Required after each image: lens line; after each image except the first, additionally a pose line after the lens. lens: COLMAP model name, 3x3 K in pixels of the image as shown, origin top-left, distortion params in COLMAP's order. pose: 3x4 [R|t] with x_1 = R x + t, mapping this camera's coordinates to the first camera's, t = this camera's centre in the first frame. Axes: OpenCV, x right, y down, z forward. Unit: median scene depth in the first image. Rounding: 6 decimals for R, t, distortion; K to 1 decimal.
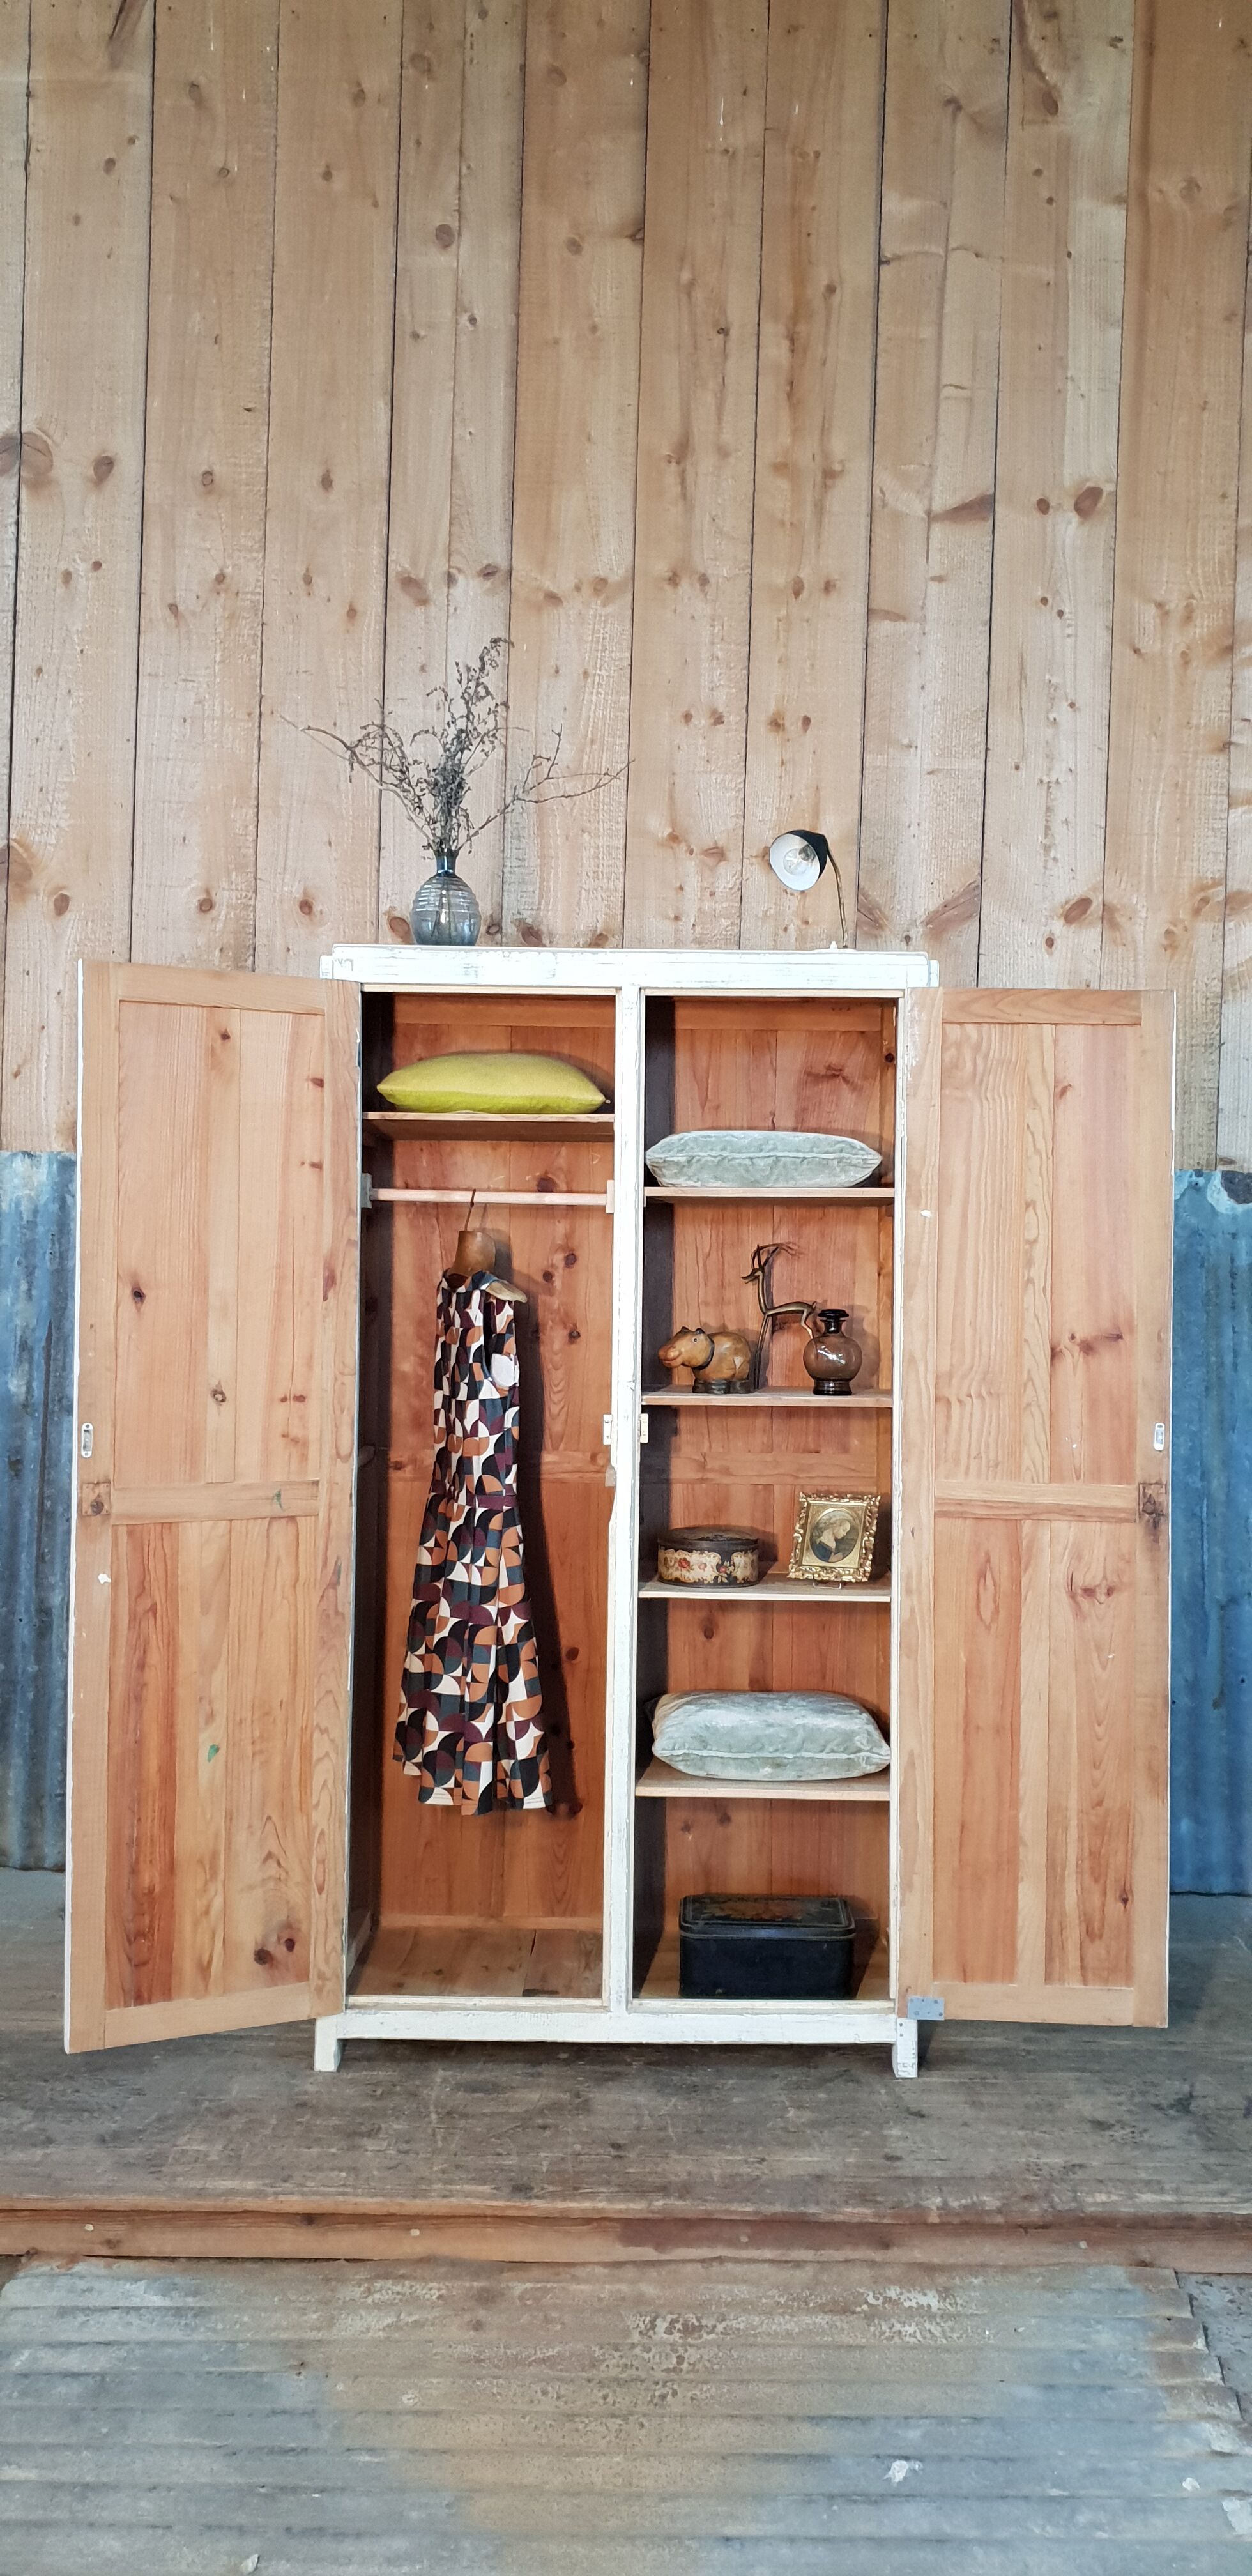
lens RADIAL K [[2025.9, 0, 651.6], [0, 2025.9, 1277.7], [0, 0, 1]] dist [0.027249, -0.003225]
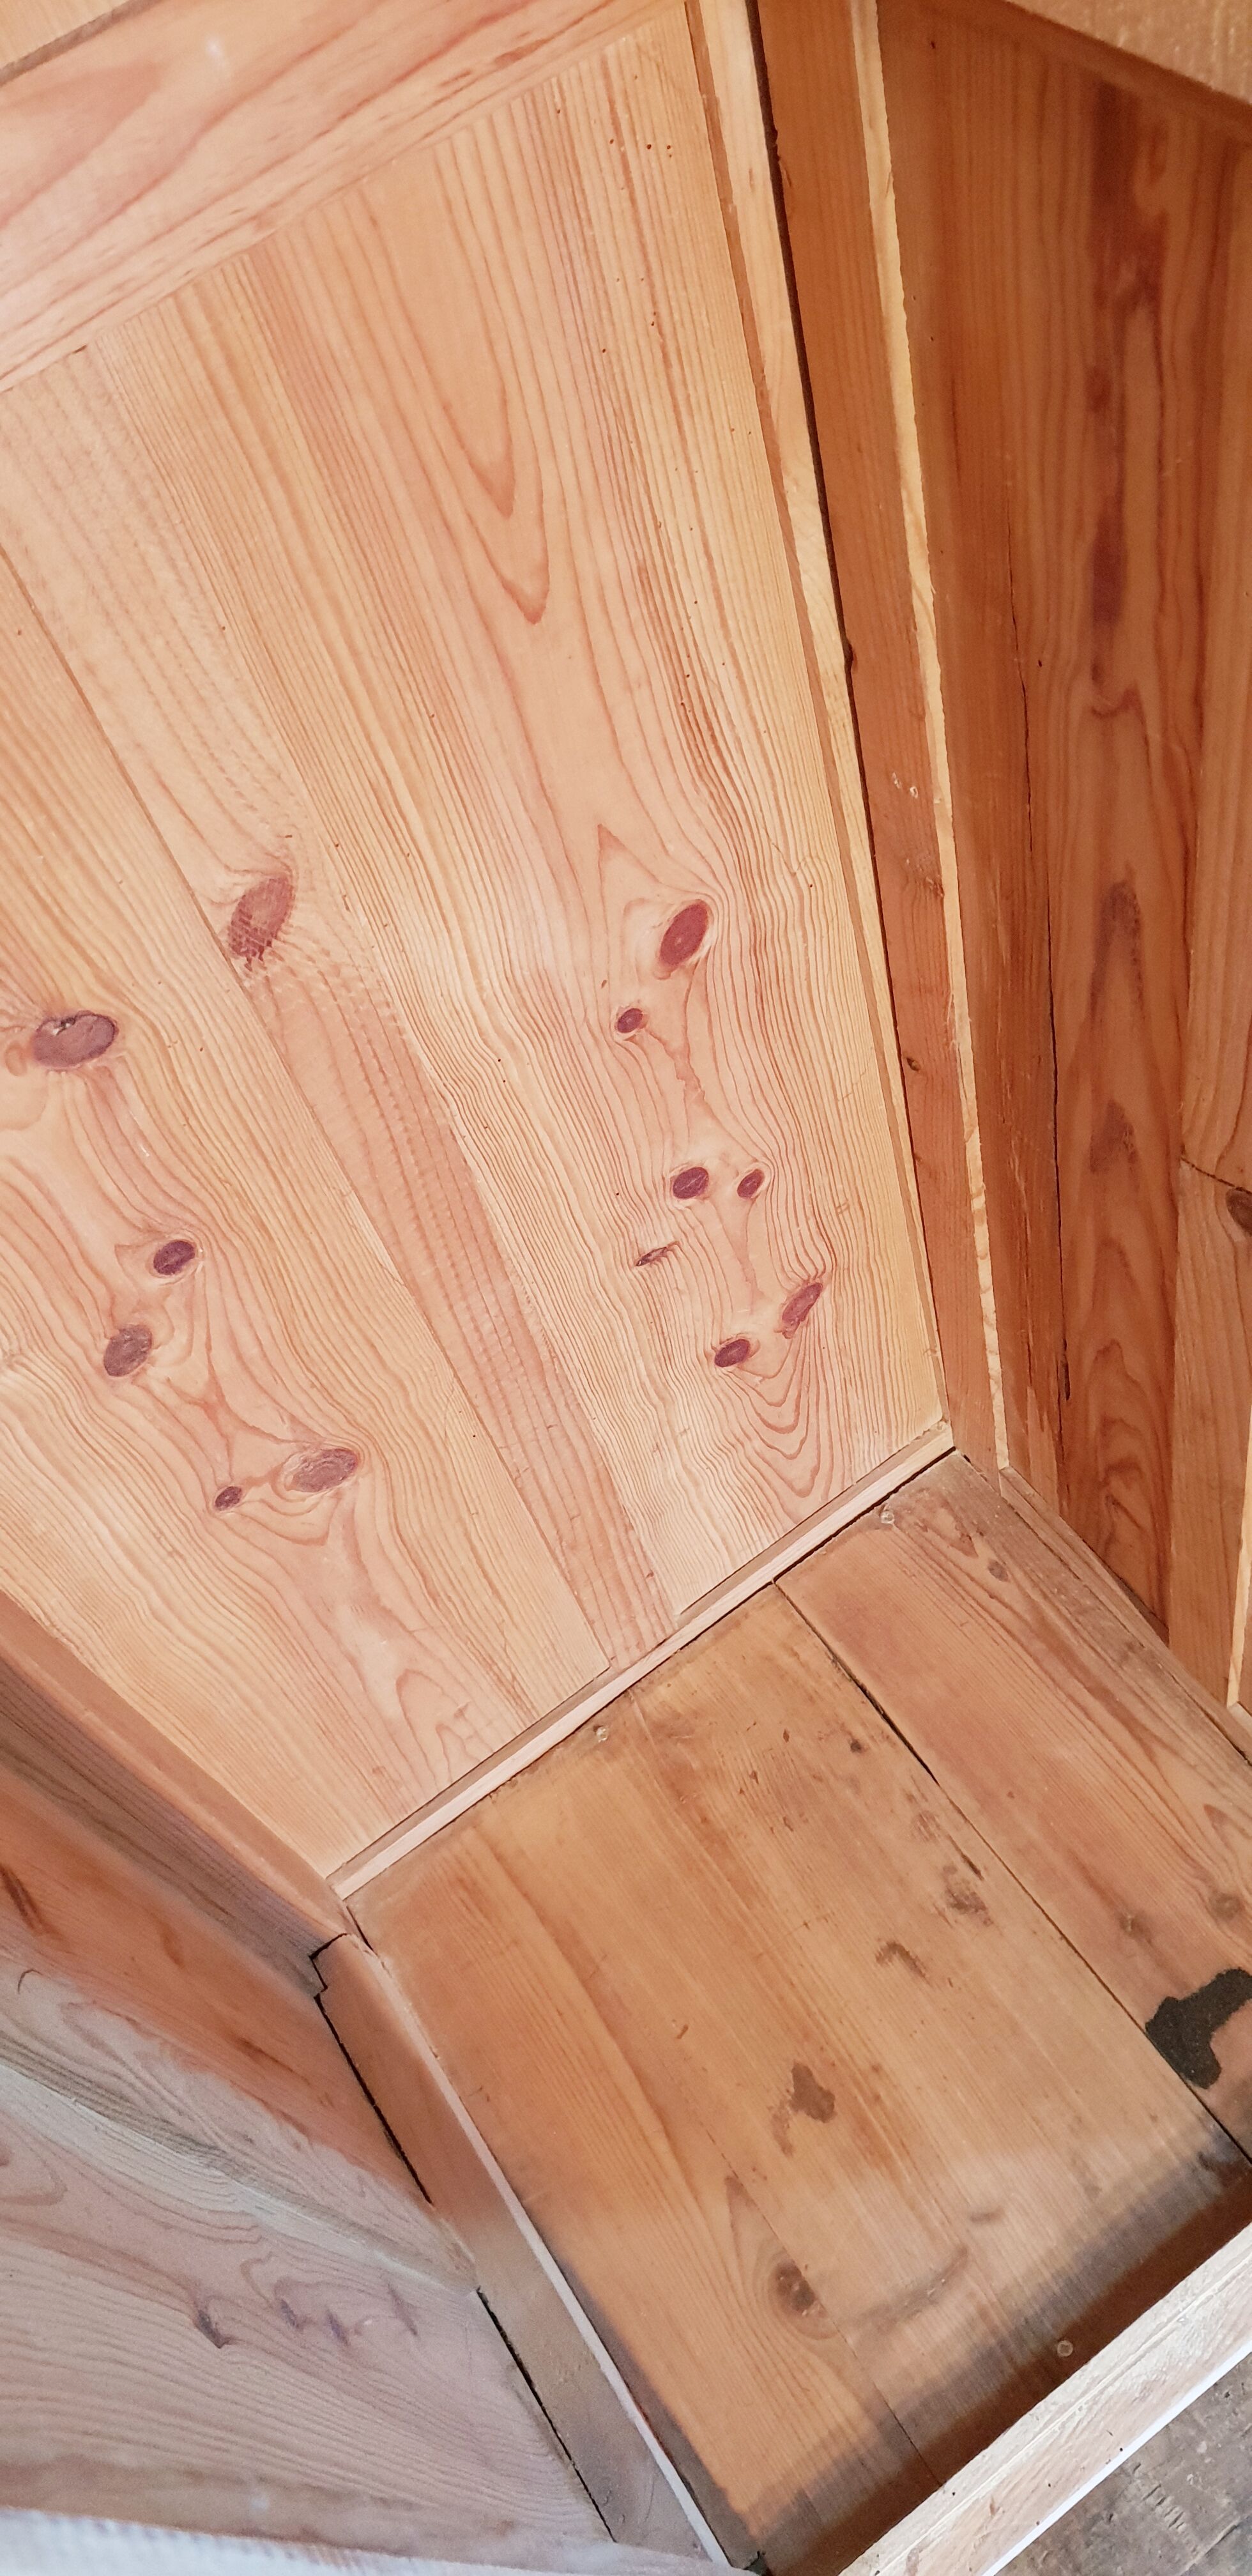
lens RADIAL K [[2003.3, 0, 647.1], [0, 2003.3, 1280.7], [0, 0, 1]] dist [0.013418, 0.004269]
pose [[0.804146, -0.568824, 0.172593, -0.112449], [0.203167, 0.535869, 0.819492, 0.037711], [-0.558634, -0.623926, 0.546483, 0.977726]]
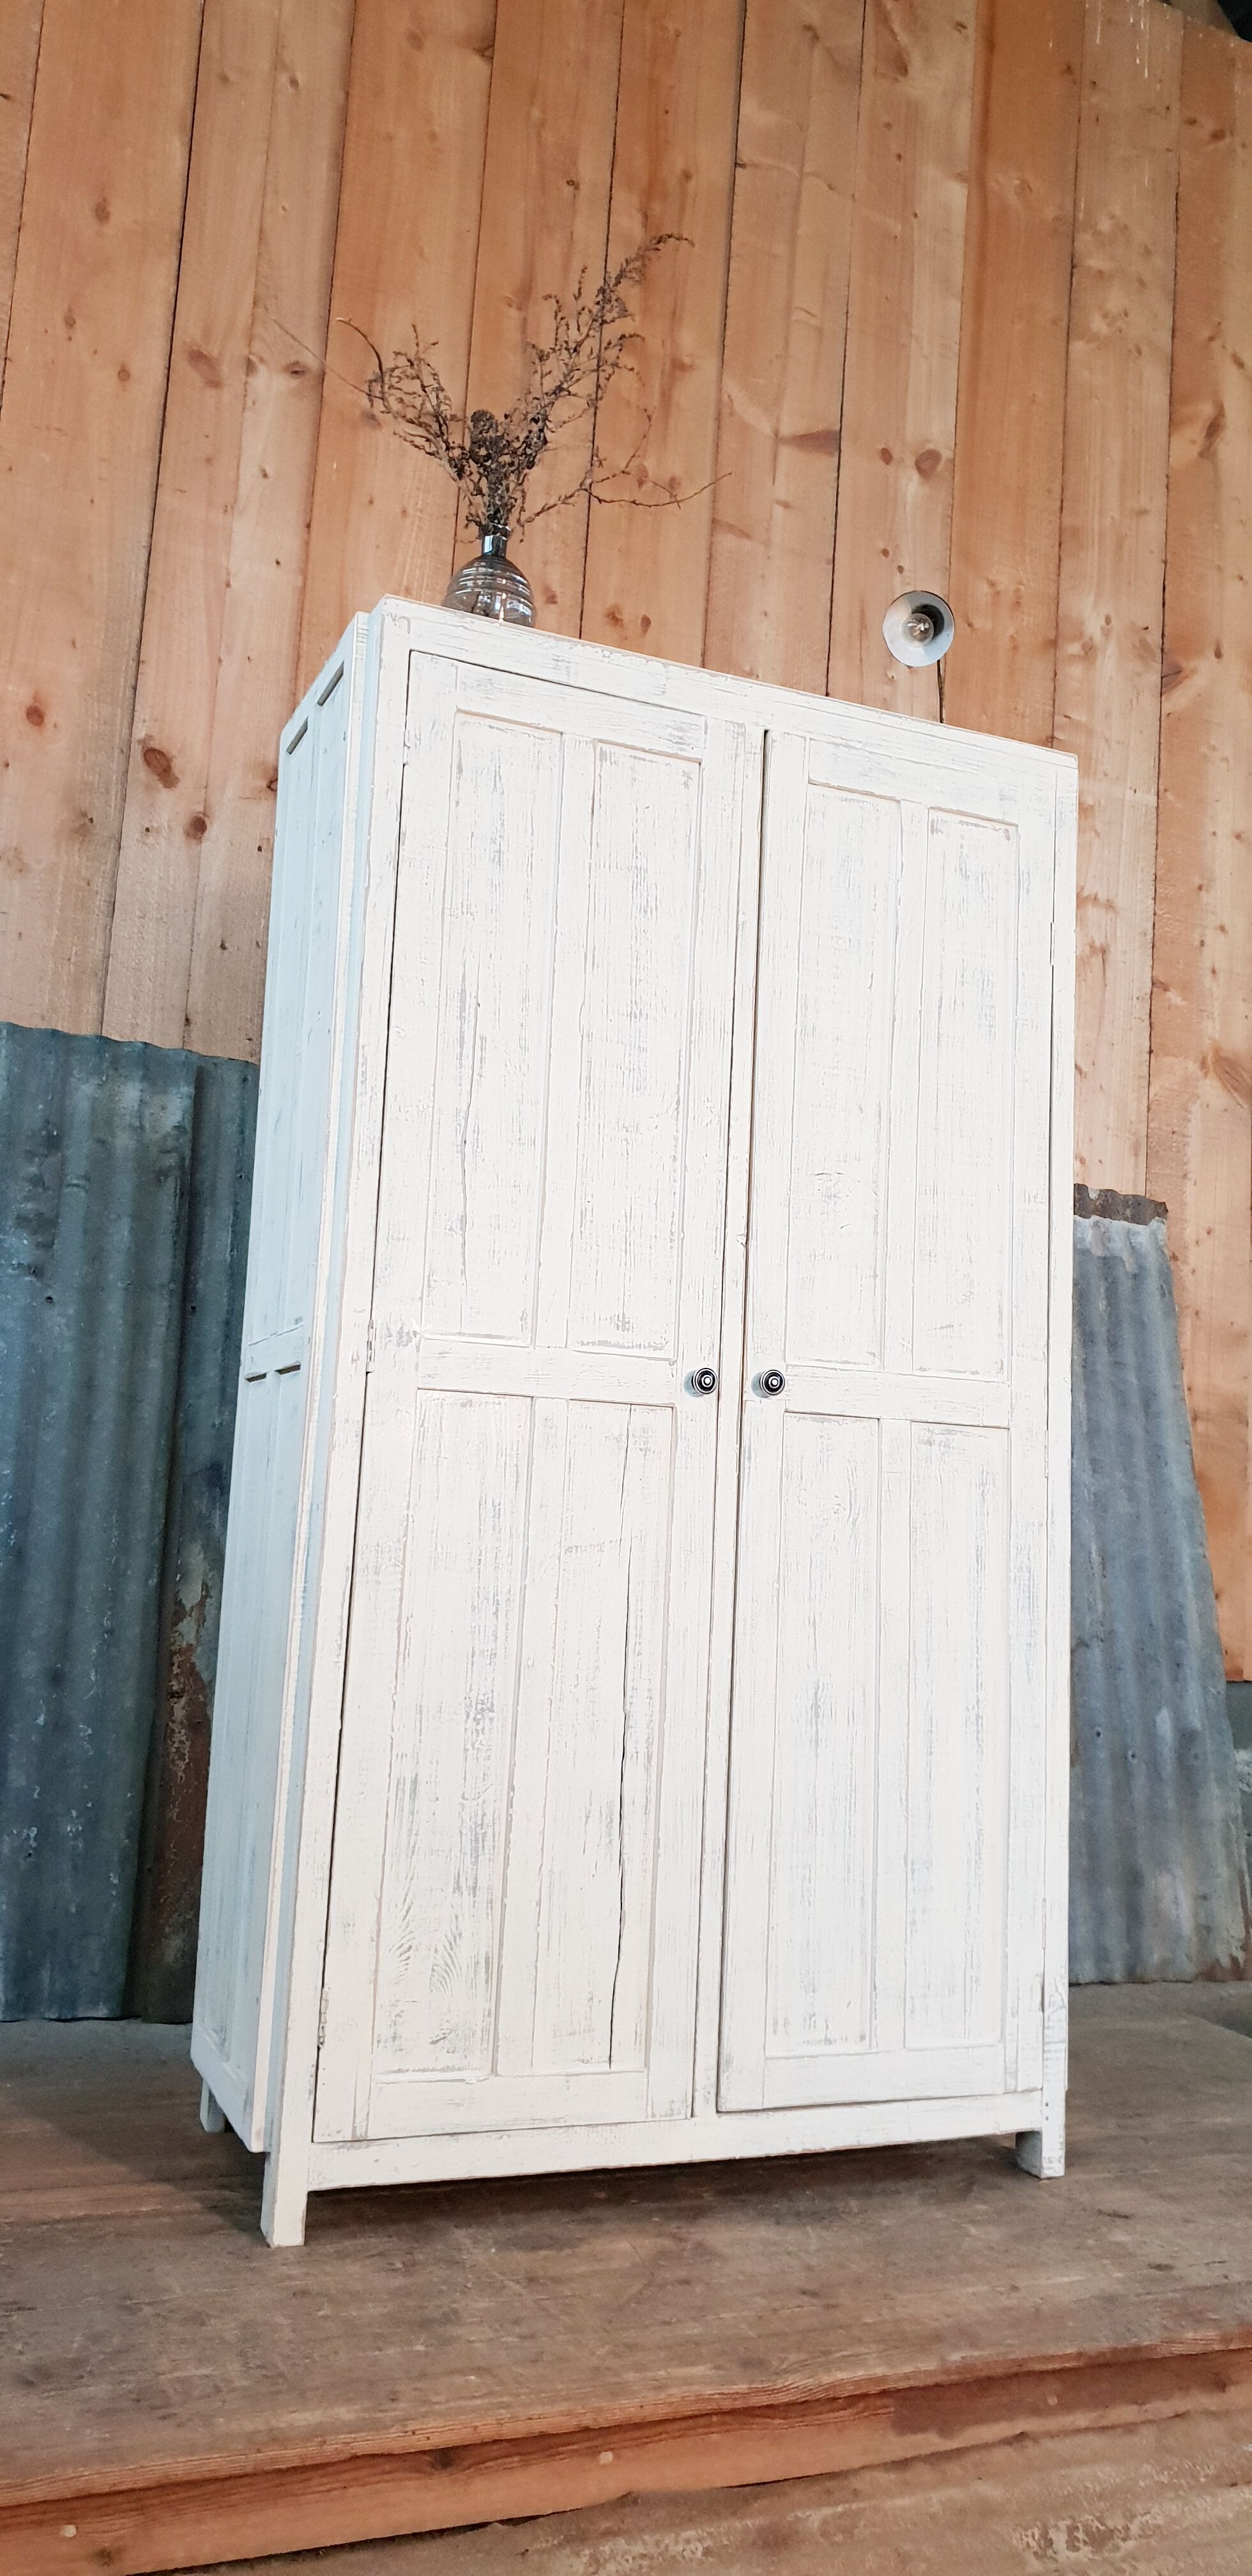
lens RADIAL K [[2022.2, 0, 650.9], [0, 2022.2, 1274.4], [0, 0, 1]] dist [-0.014463, 0.056421]
pose [[0.922232, 0.080359, 0.378193, -0.318572], [-0.032542, 0.990824, -0.131179, 0.163501], [-0.385264, 0.108670, 0.916385, 0.332075]]
